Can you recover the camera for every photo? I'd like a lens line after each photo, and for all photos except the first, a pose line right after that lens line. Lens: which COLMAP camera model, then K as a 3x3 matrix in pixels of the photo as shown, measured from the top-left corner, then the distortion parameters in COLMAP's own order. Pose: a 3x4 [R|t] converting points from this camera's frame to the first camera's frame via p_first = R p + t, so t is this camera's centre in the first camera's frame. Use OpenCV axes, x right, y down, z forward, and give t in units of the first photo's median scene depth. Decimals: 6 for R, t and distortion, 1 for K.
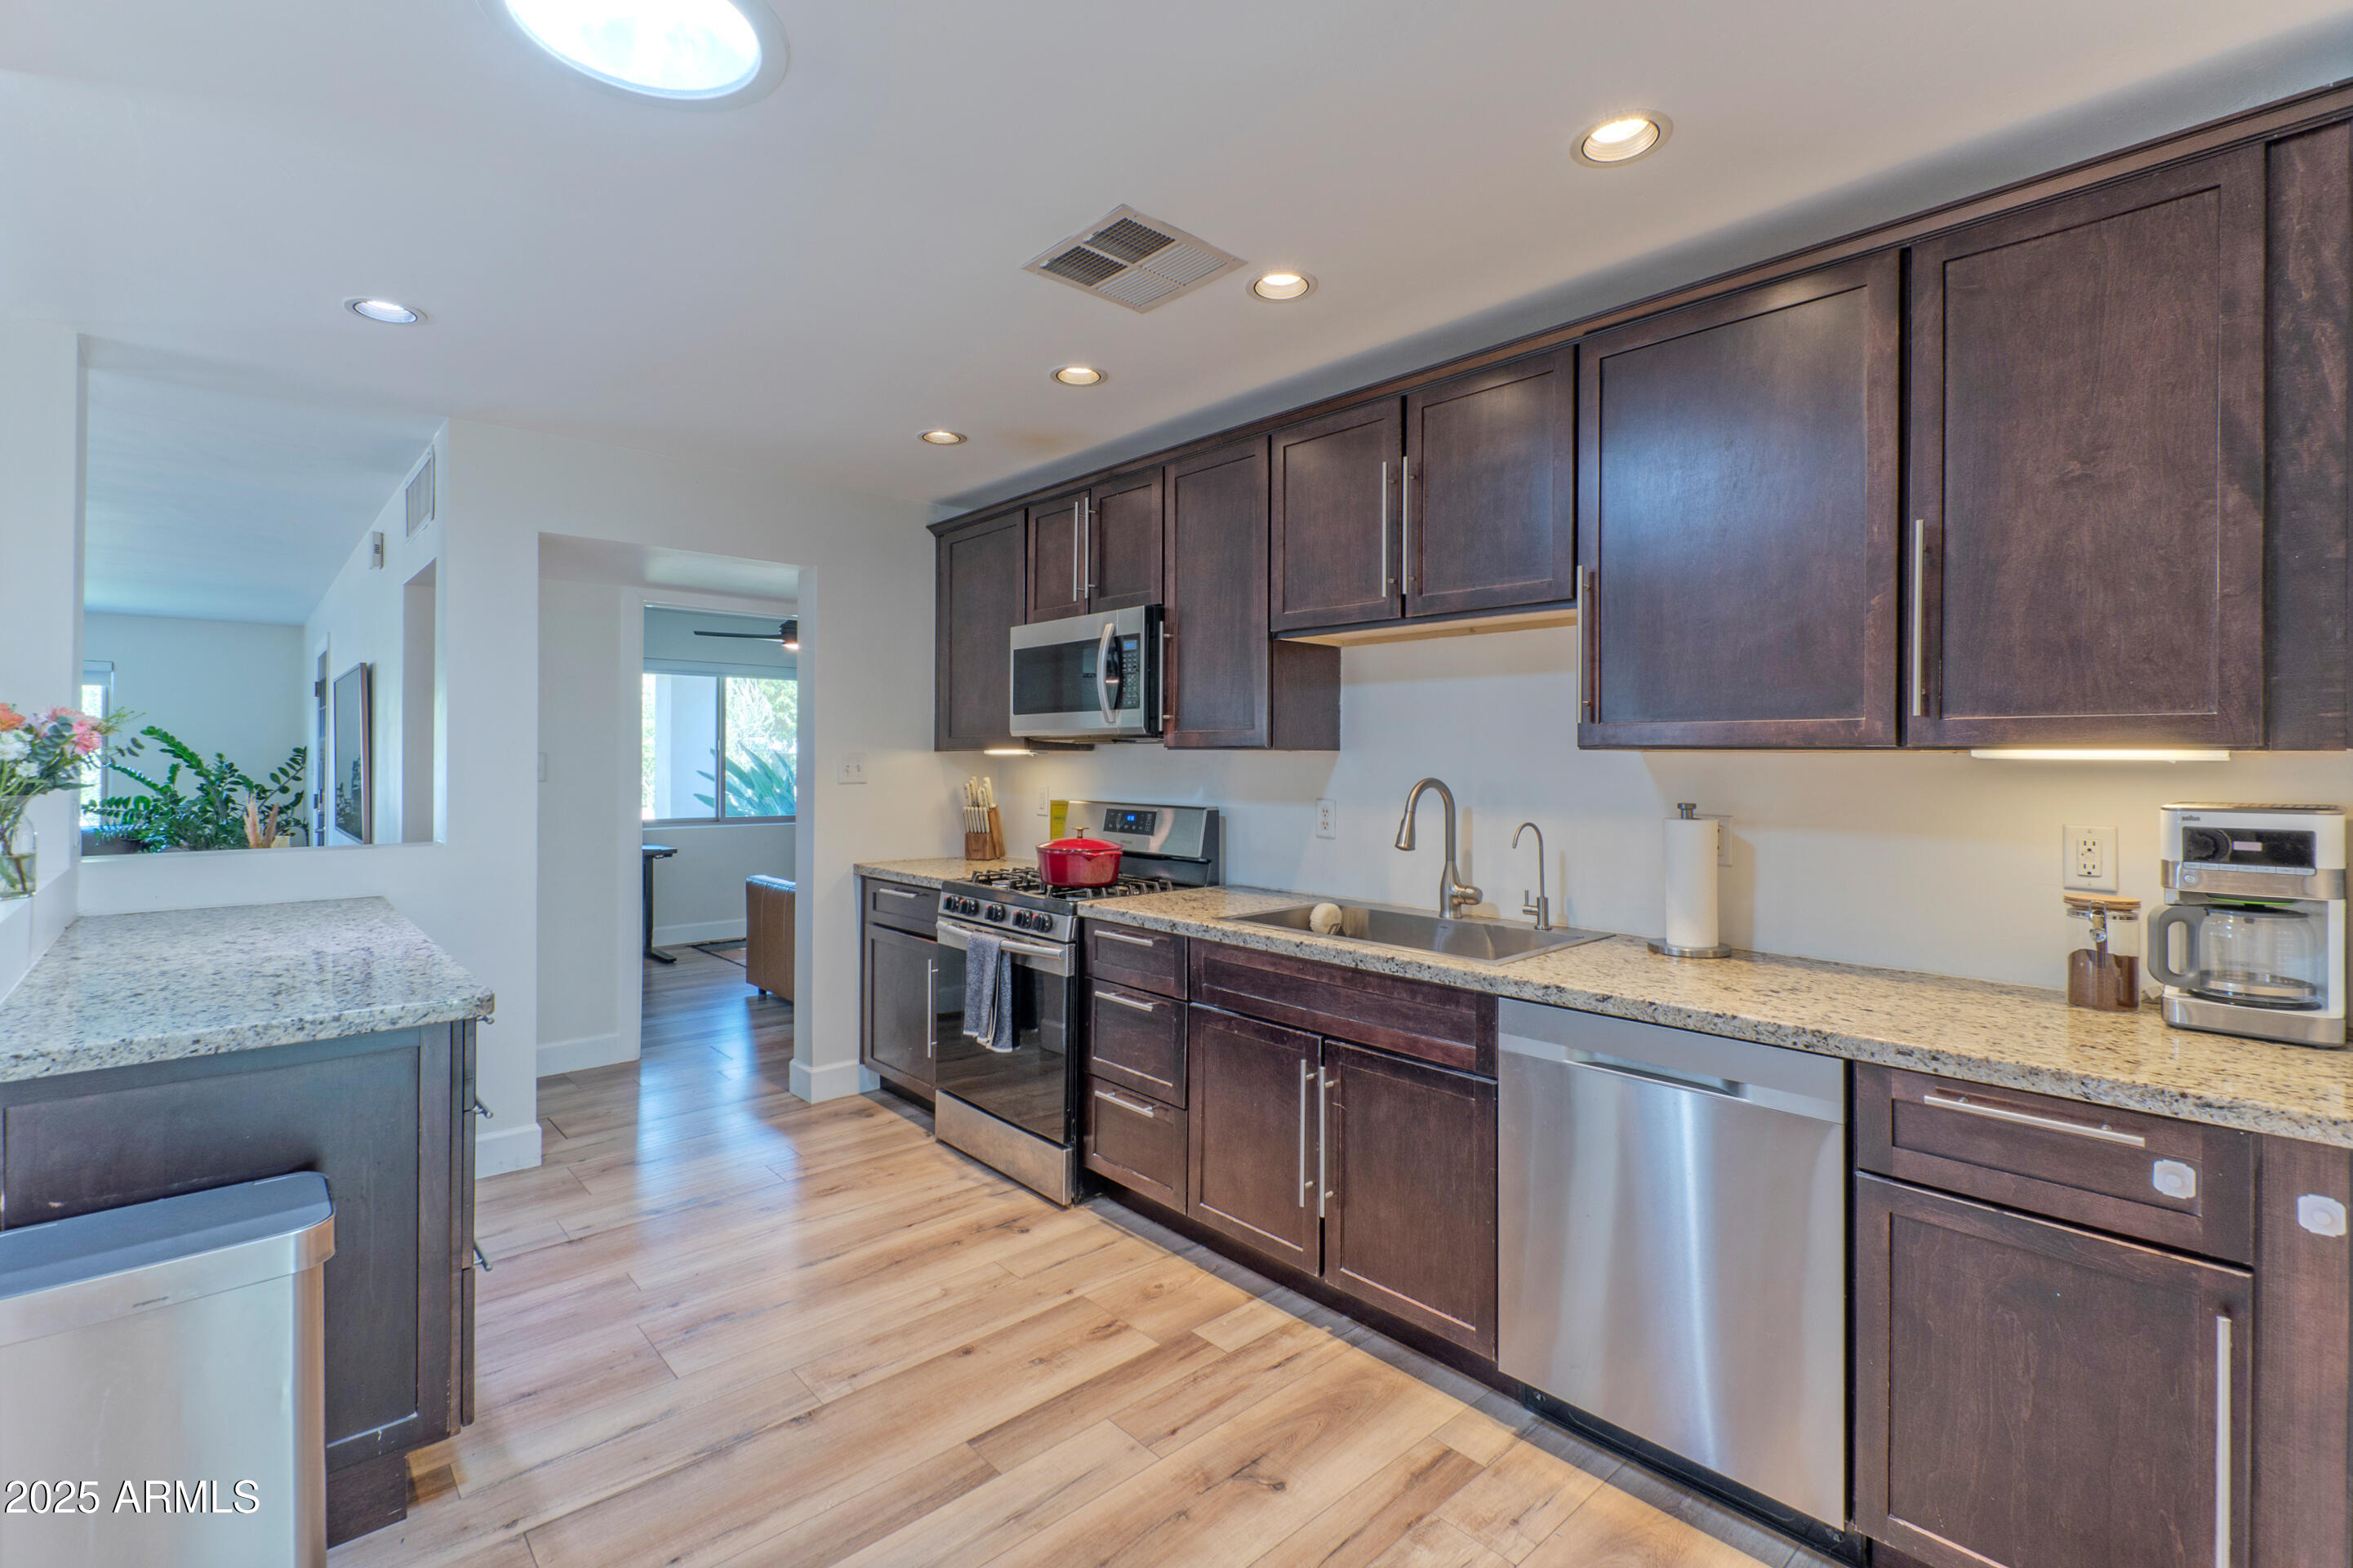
lens RADIAL K [[1040.5, 0, 1170.4], [0, 1040.5, 771.9], [0, 0, 1]] dist [0.001686, 0.000180]
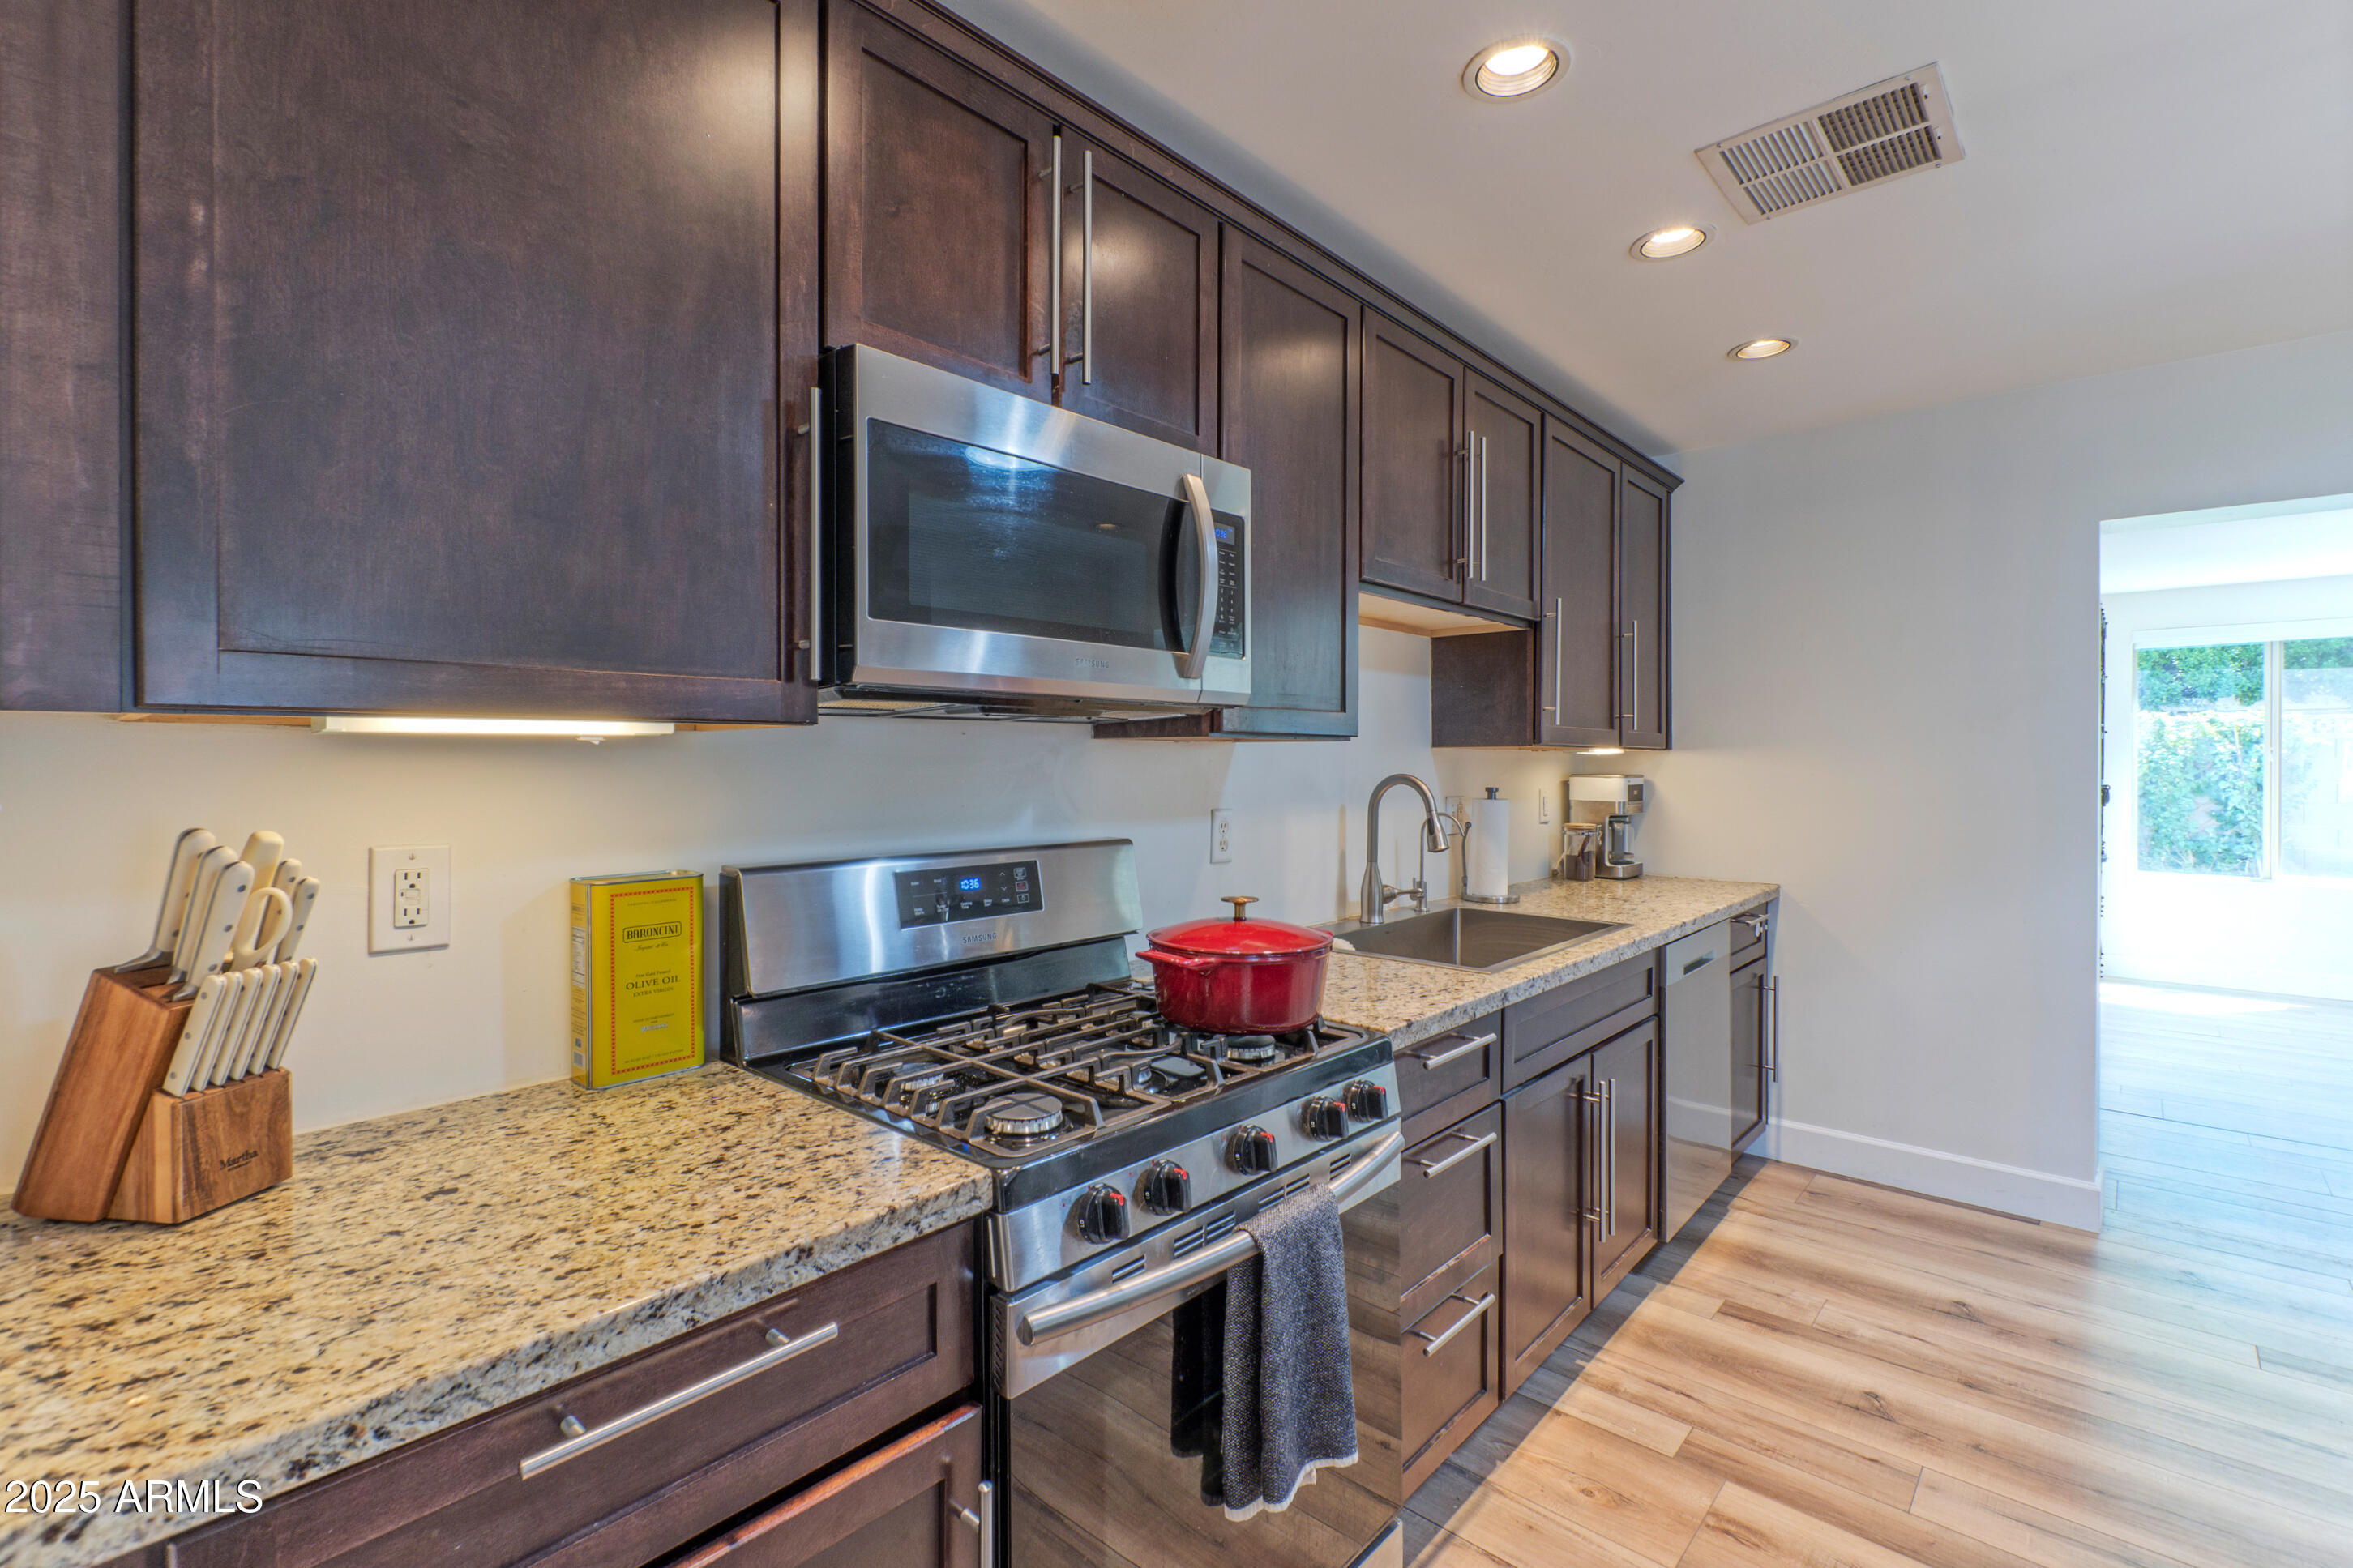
lens RADIAL K [[1040.5, 0, 1170.4], [0, 1040.5, 768.1], [0, 0, 1]] dist [0.001686, 0.000180]
pose [[-0.077293, -0.019359, 0.996820, -0.756366], [0.004322, 0.999796, 0.019752, -0.022253], [-0.996999, 0.005835, -0.077194, 1.453527]]
